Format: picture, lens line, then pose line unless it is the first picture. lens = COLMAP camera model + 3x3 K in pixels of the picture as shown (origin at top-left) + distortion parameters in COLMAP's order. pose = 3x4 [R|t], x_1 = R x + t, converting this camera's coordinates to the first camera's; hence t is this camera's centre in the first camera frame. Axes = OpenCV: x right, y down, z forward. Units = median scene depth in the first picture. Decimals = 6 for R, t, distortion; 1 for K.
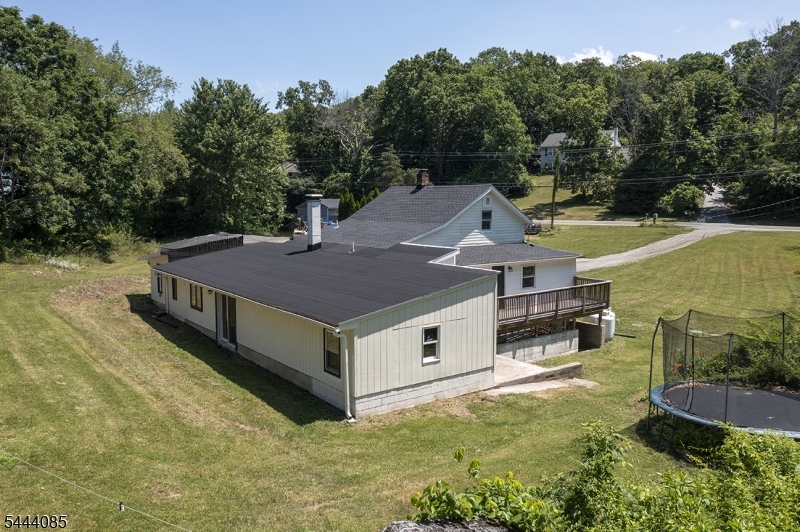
lens RADIAL K [[647.8, 0, 400.1], [0, 647.8, 265.5], [0, 0, 1]] dist [0.004302, 0.015040]
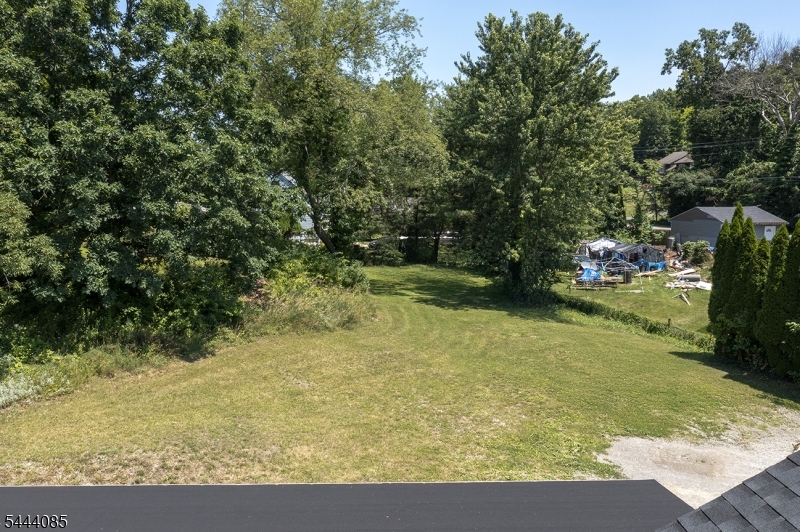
lens RADIAL K [[647.8, 0, 401.4], [0, 647.8, 266.9], [0, 0, 1]] dist [0.004302, 0.015040]
pose [[0.821766, 0.065692, -0.566025, -0.009405], [-0.055606, 0.997836, 0.035078, -0.040308], [0.567105, 0.002648, 0.823641, 0.253976]]
